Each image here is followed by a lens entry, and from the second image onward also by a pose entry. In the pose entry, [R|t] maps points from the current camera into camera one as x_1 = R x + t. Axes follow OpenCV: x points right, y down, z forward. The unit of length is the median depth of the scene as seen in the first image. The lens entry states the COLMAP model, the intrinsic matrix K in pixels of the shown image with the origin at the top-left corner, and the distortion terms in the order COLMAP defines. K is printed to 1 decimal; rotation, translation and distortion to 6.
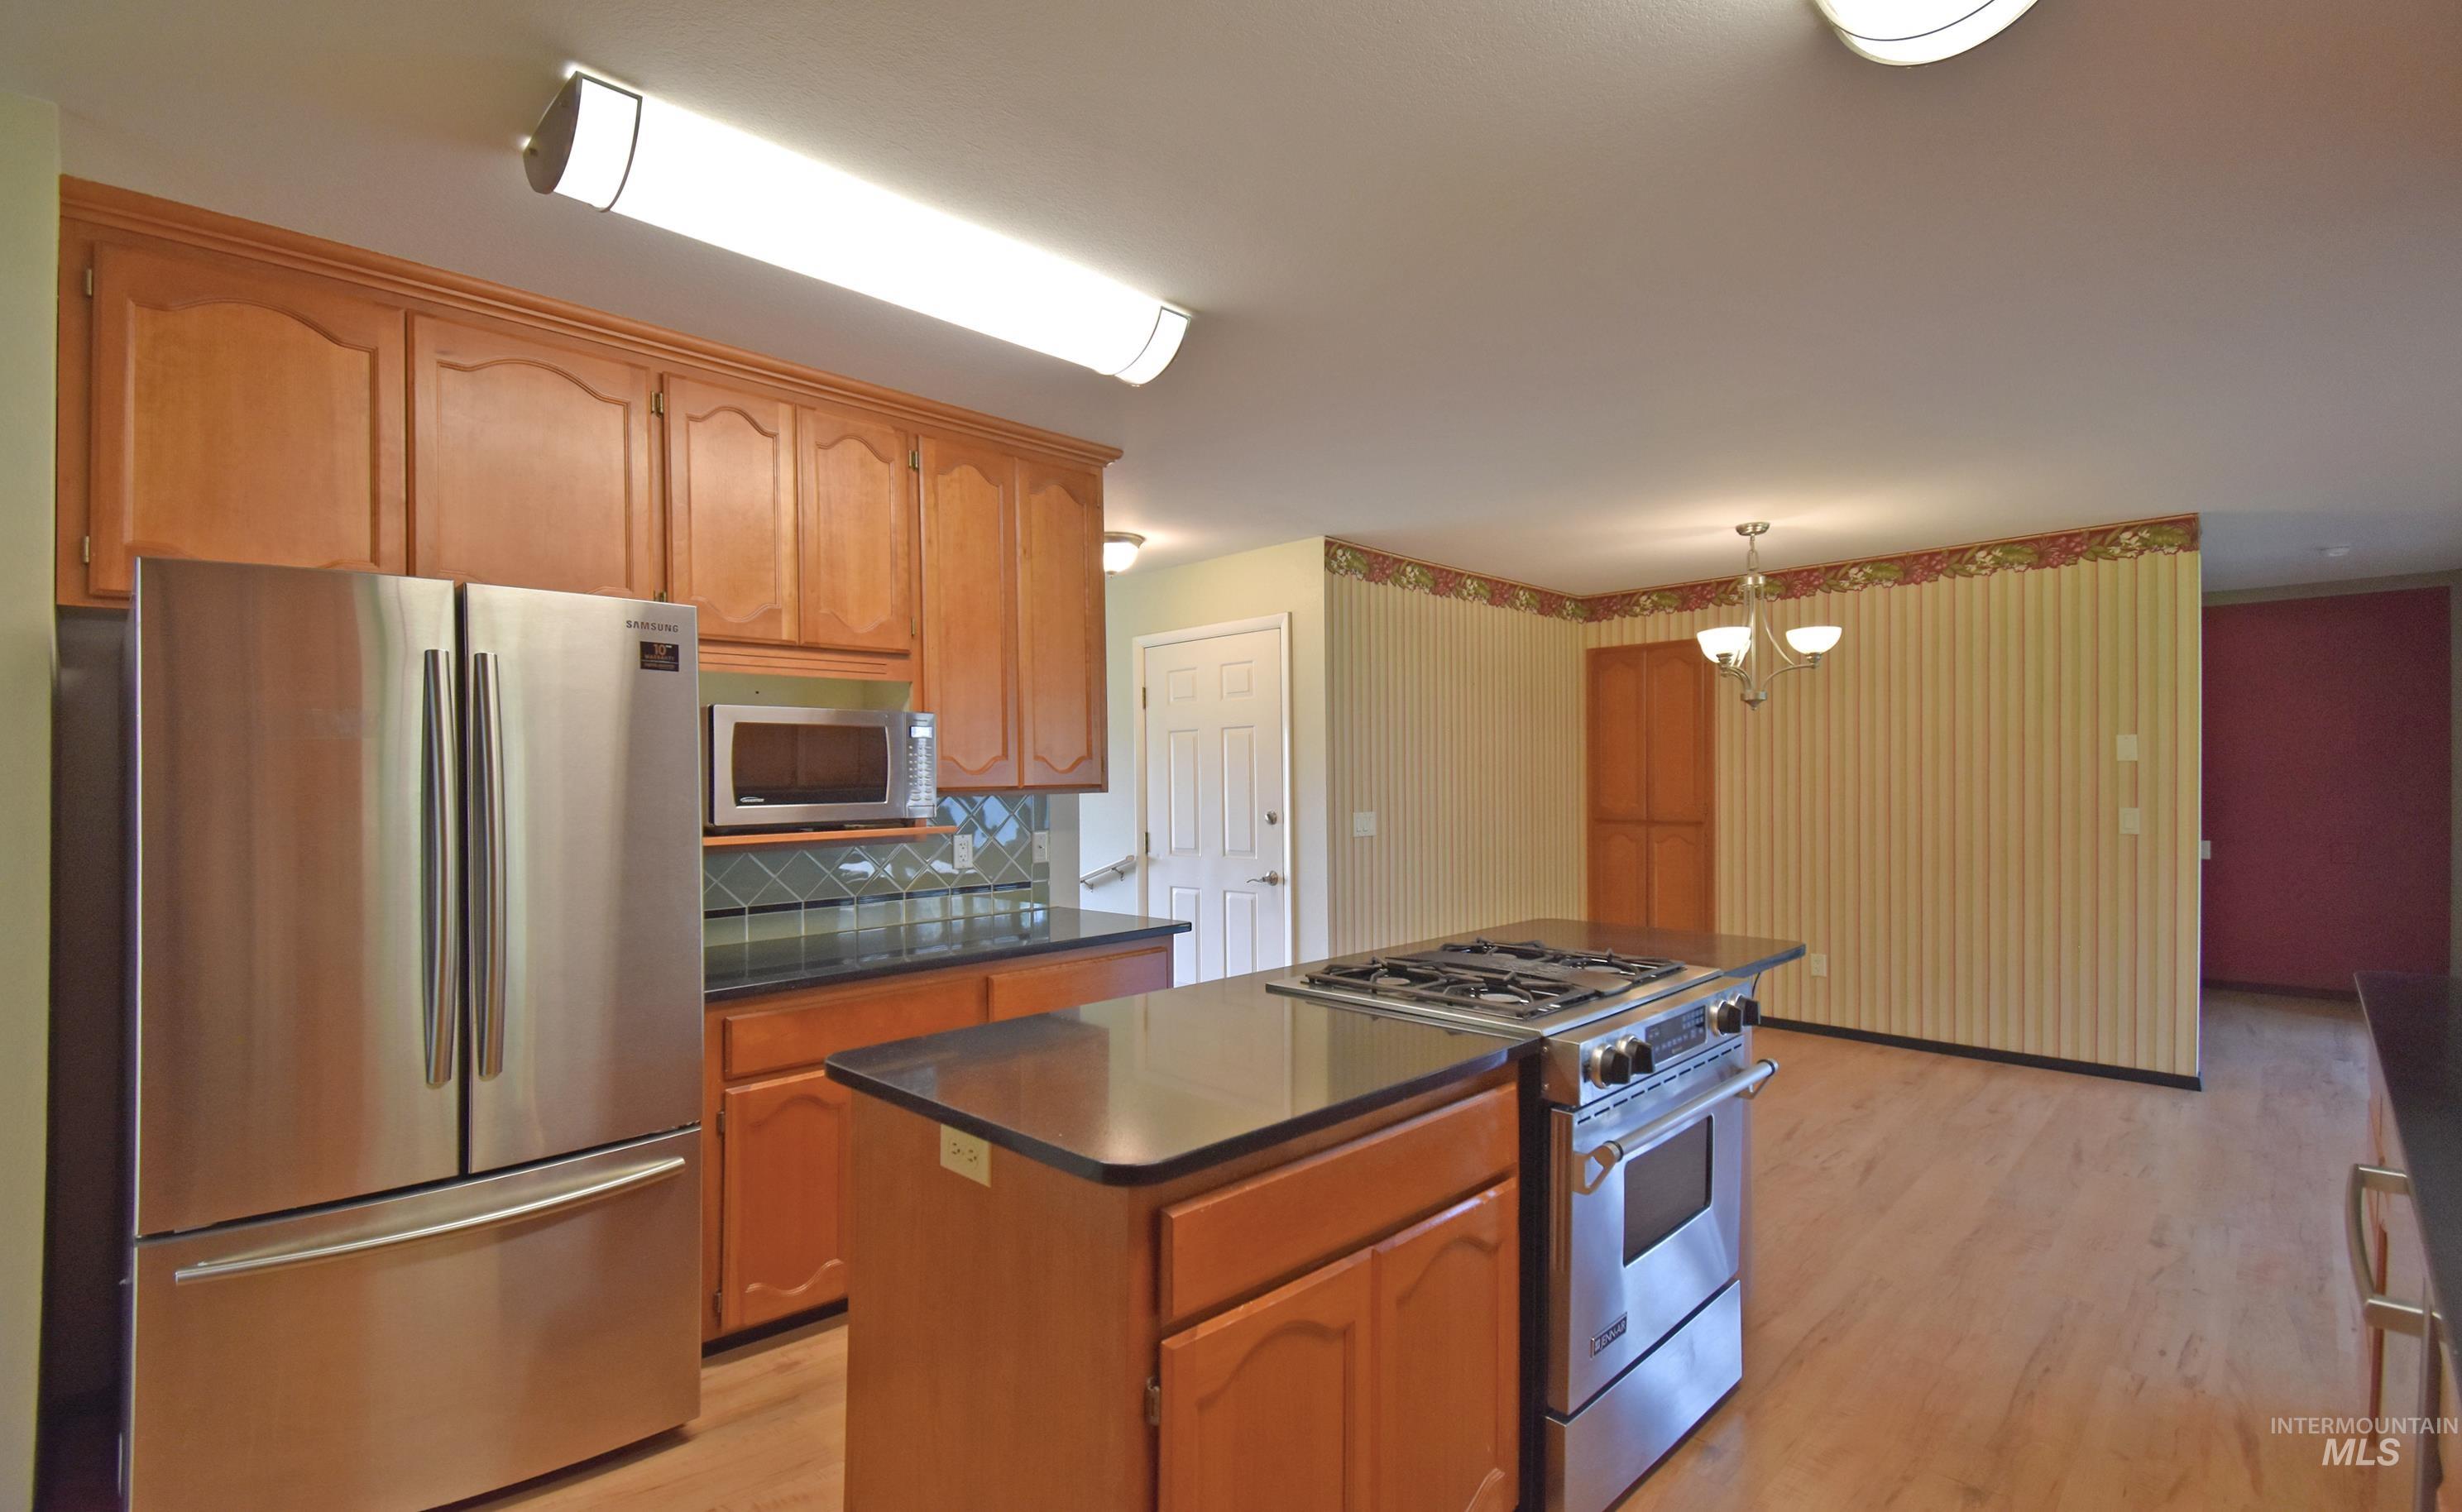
lens RADIAL K [[1184.0, 0, 1209.4], [0, 1184.0, 809.8], [0, 0, 1]] dist [0.002781, -0.000903]
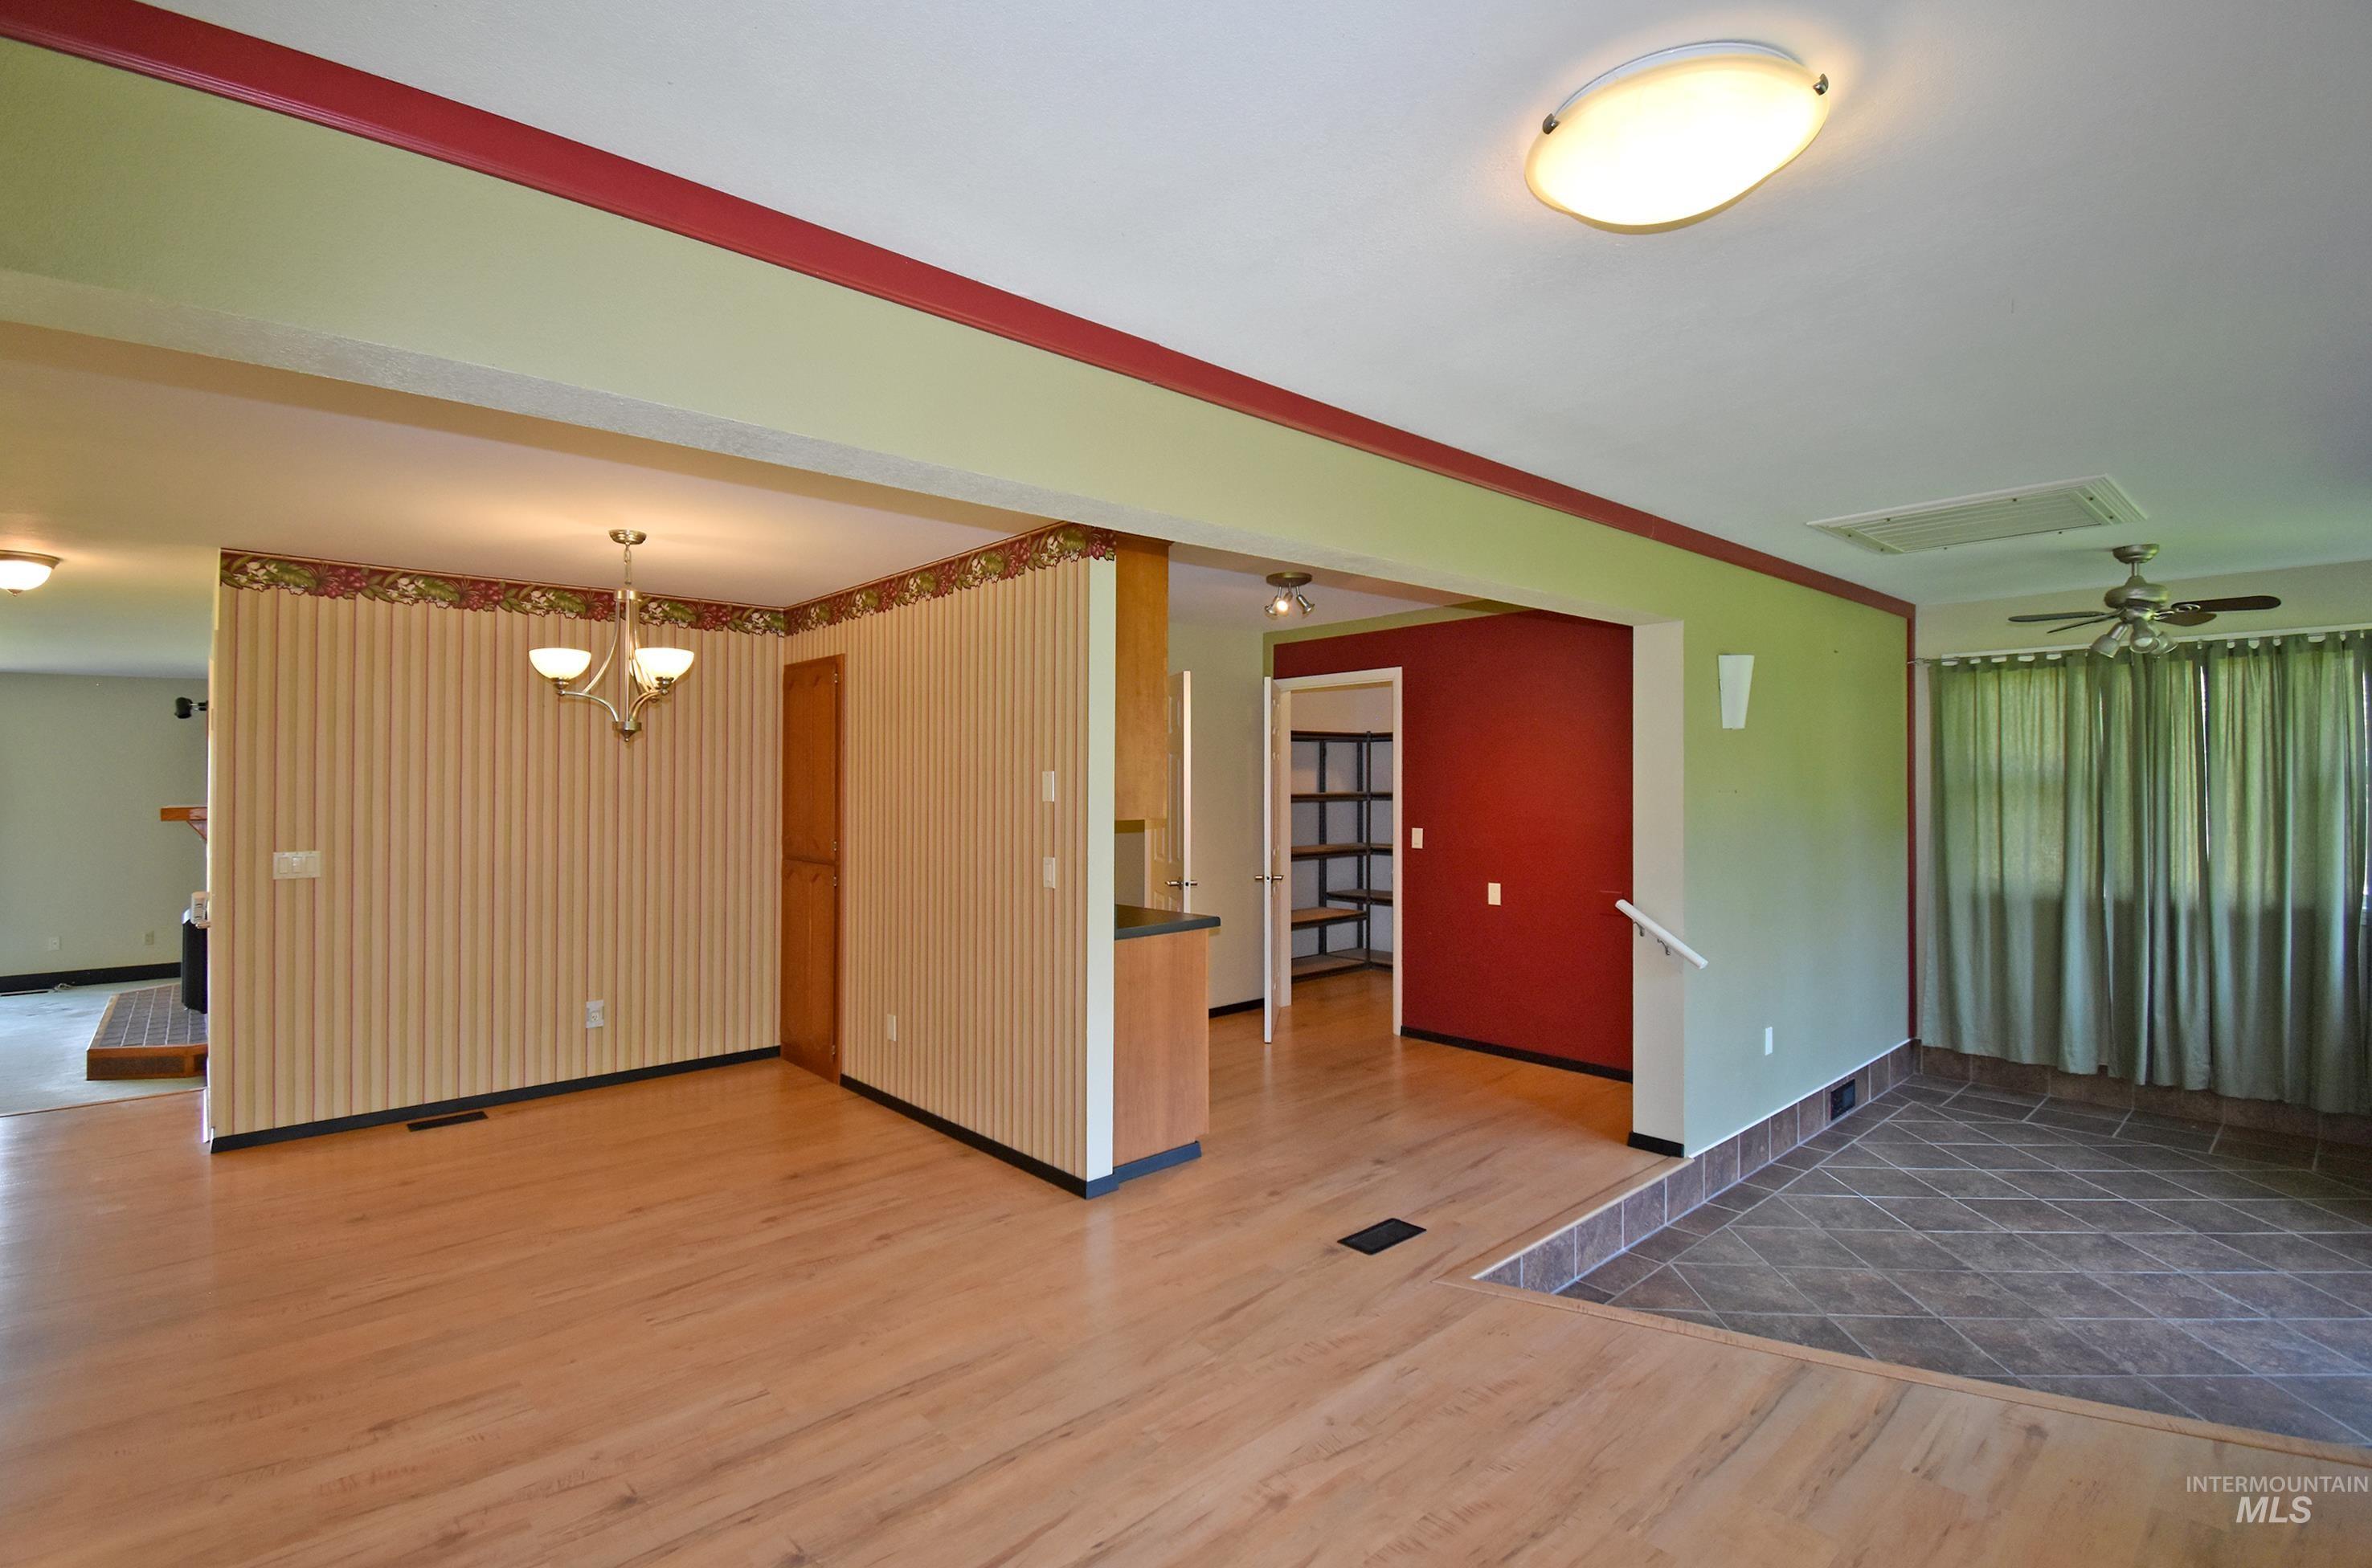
lens RADIAL K [[1188.9, 0, 1219.8], [0, 1188.9, 770.1], [0, 0, 1]] dist [-0.030735, -0.003817]
pose [[0.999415, 0.005435, -0.033771, 1.010183], [-0.006611, 0.999372, -0.034811, -0.039235], [0.033561, 0.035014, 0.998823, 0.161103]]
